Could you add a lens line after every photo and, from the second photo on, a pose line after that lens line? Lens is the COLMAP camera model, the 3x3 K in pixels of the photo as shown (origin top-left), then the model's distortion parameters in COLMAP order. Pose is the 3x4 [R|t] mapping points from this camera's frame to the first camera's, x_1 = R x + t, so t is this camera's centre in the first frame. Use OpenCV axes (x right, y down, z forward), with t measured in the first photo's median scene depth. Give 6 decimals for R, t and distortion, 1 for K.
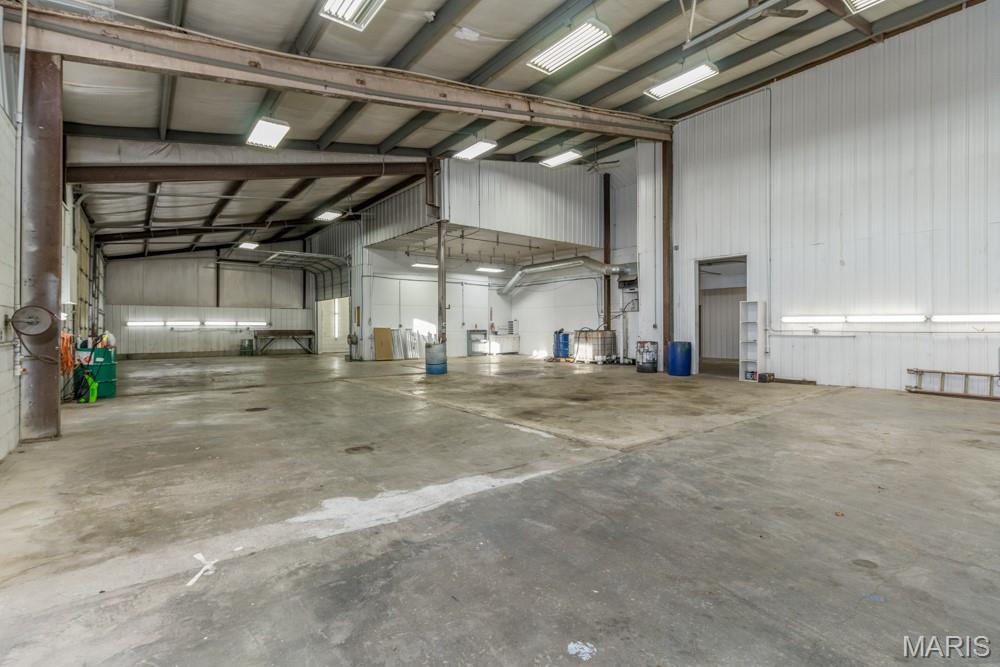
lens RADIAL K [[479.2, 0, 499.7], [0, 479.2, 328.5], [0, 0, 1]] dist [0.000006, 0.000176]
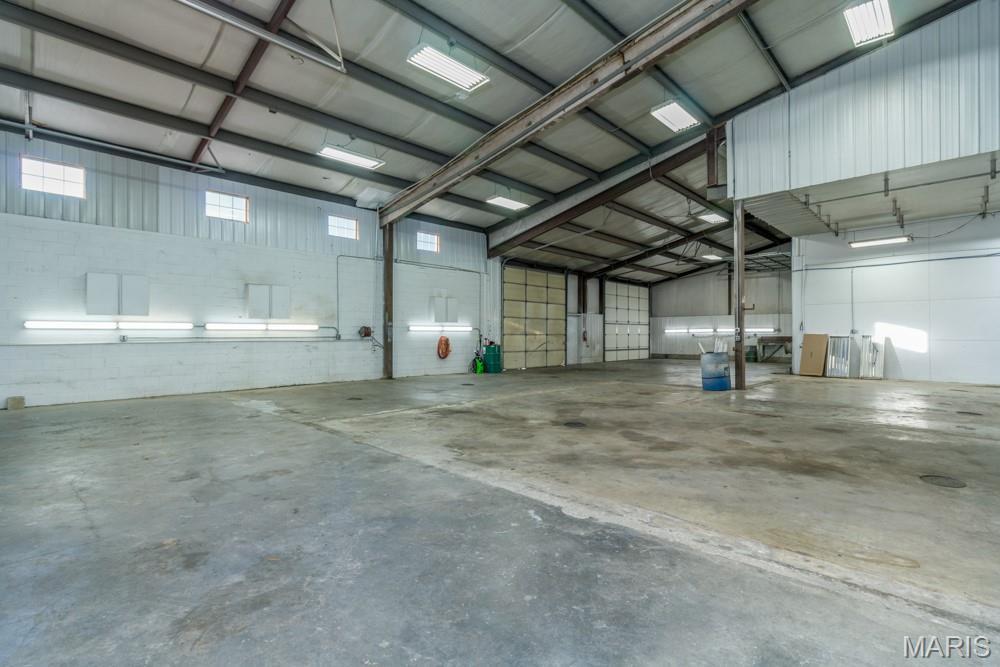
lens RADIAL K [[479.2, 0, 499.7], [0, 479.2, 328.5], [0, 0, 1]] dist [0.000006, 0.000176]
pose [[0.091699, -0.012494, -0.995708, 0.477521], [0.001580, 0.999922, -0.012401, -0.001727], [0.995786, -0.000436, 0.091711, 0.411119]]
